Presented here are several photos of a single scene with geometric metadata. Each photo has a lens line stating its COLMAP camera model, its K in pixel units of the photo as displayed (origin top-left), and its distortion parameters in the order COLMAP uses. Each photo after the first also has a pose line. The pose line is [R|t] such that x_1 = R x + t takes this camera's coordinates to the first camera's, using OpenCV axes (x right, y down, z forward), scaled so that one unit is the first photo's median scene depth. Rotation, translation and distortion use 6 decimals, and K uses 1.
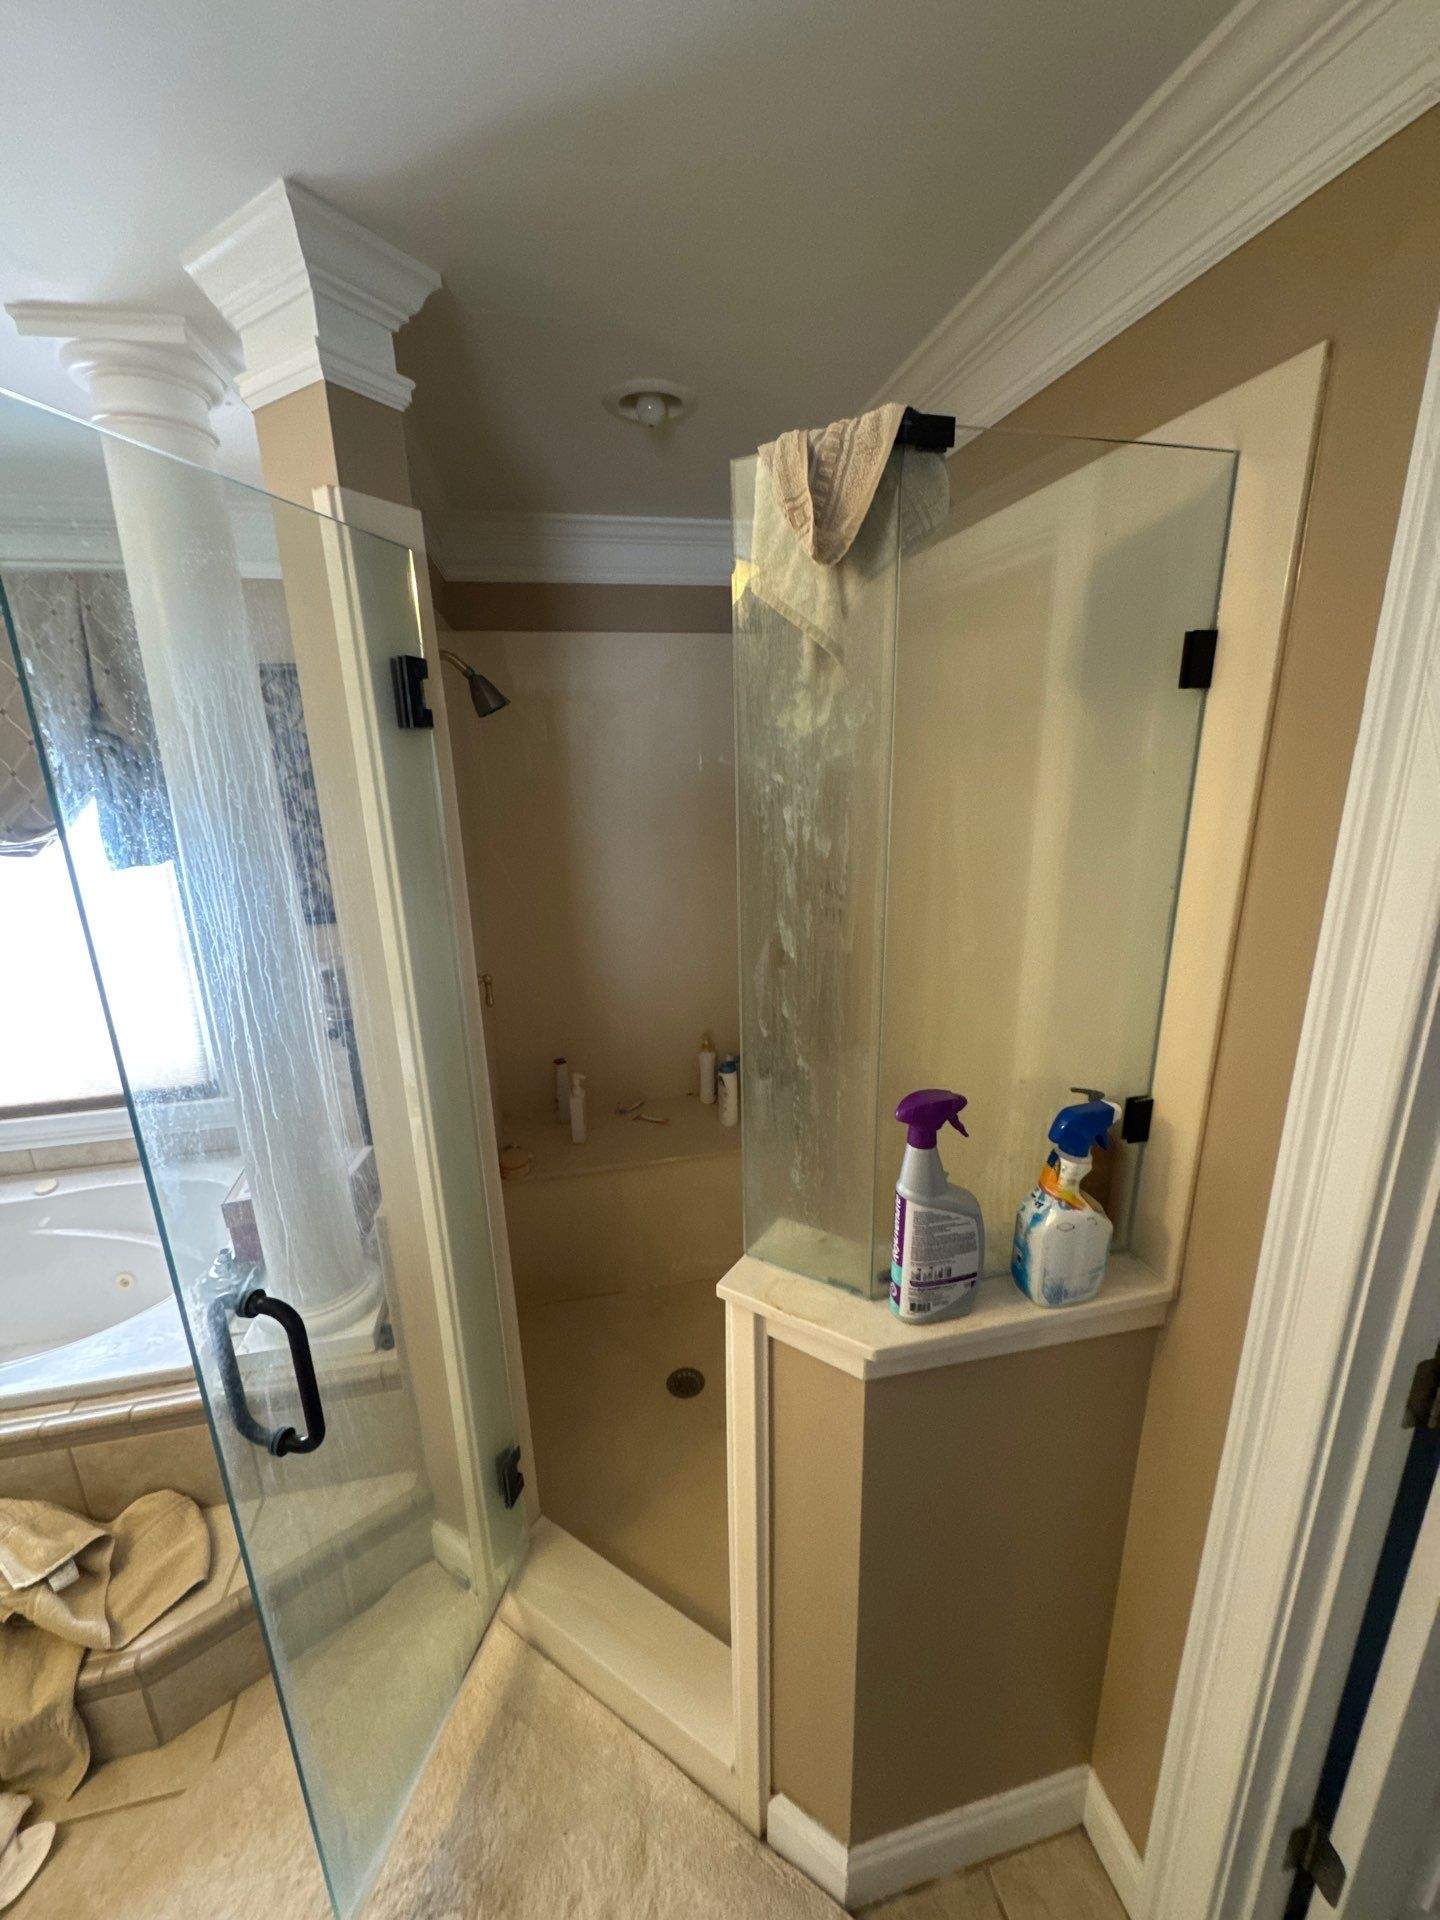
lens RADIAL K [[762.7, 0, 718.8], [0, 762.7, 958.5], [0, 0, 1]] dist [-0.003012, -0.000657]
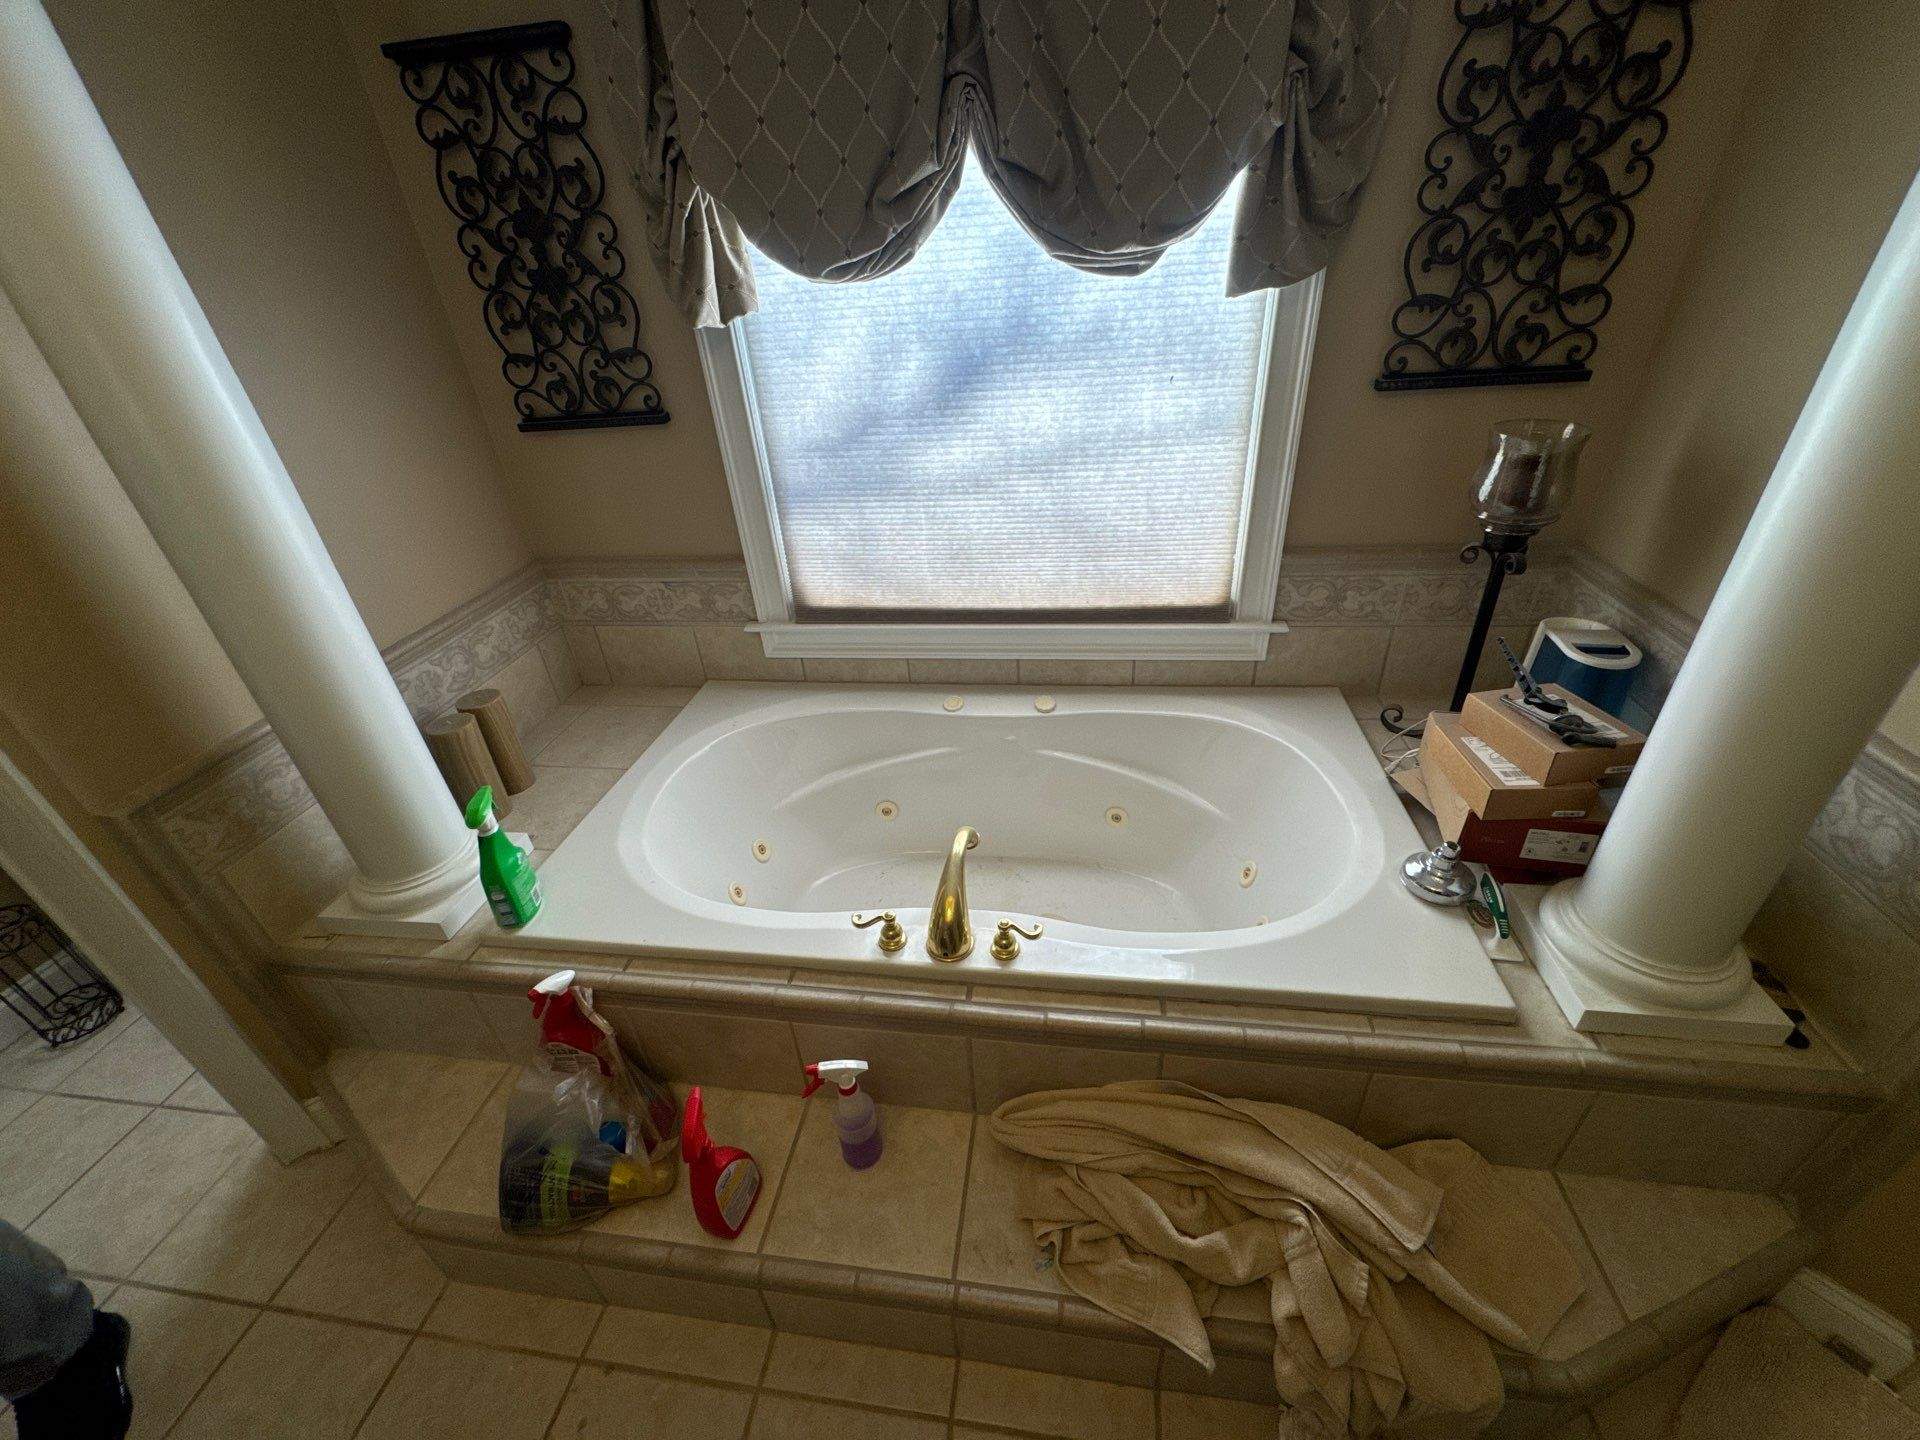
lens RADIAL K [[762.7, 0, 950.9], [0, 762.7, 720.6], [0, 0, 1]] dist [-0.003012, -0.000657]
pose [[0.932206, 0.150113, -0.329331, -1.383764], [-0.046856, 0.952329, 0.301452, 0.109091], [0.358883, -0.265584, 0.894800, 0.313431]]
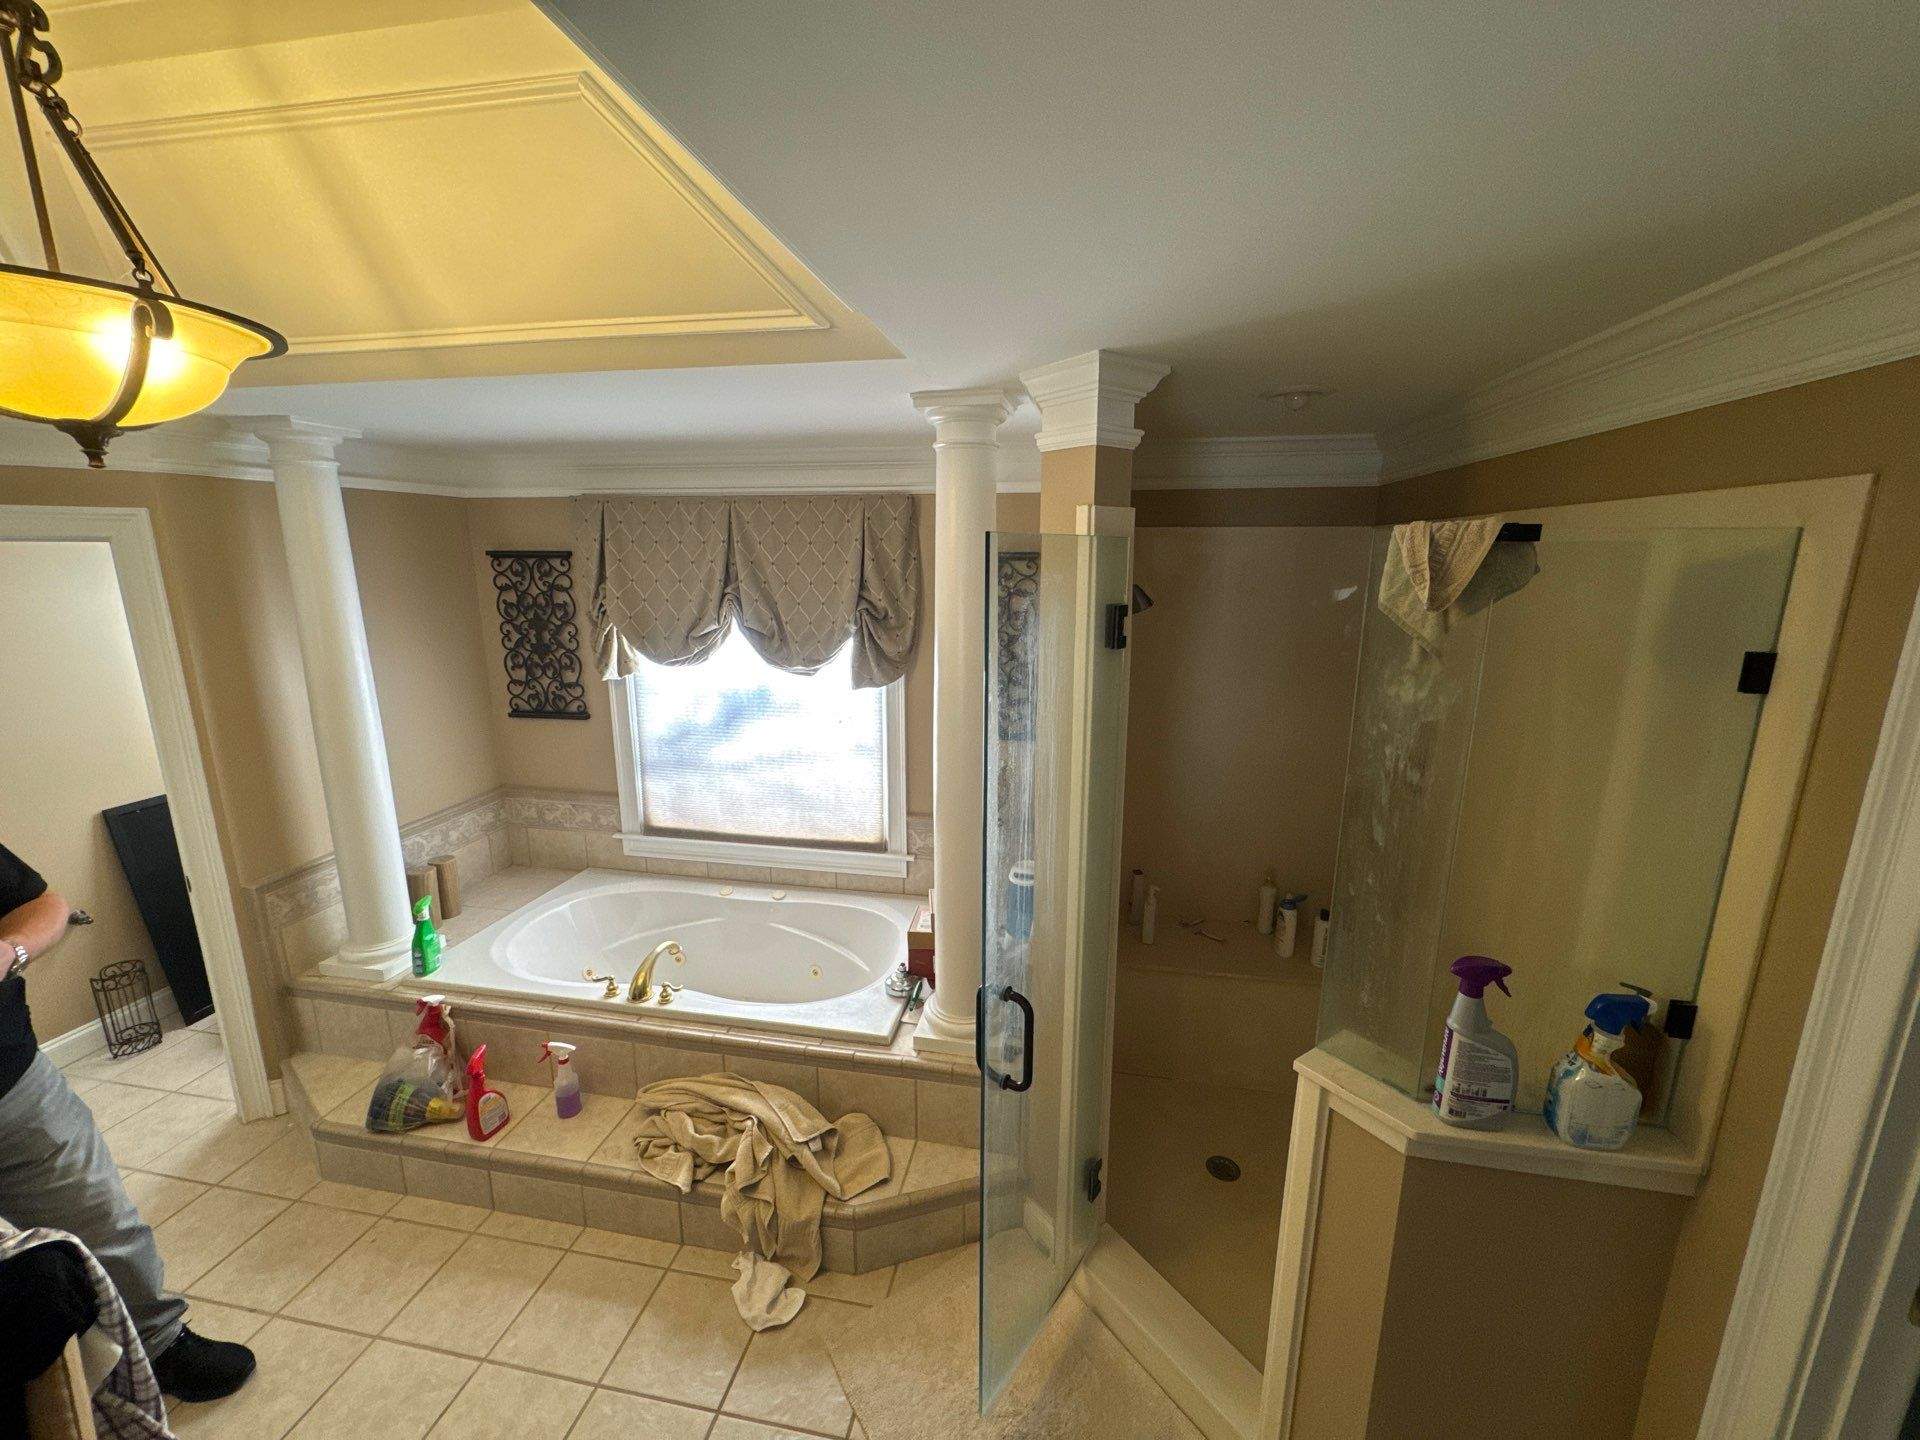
lens RADIAL K [[762.7, 0, 953.6], [0, 762.7, 719.1], [0, 0, 1]] dist [-0.003012, -0.000657]
pose [[0.919485, 0.104891, -0.378875, -0.101069], [-0.124625, 0.991813, -0.027866, -0.077514], [0.372850, 0.072840, 0.925028, -0.529354]]
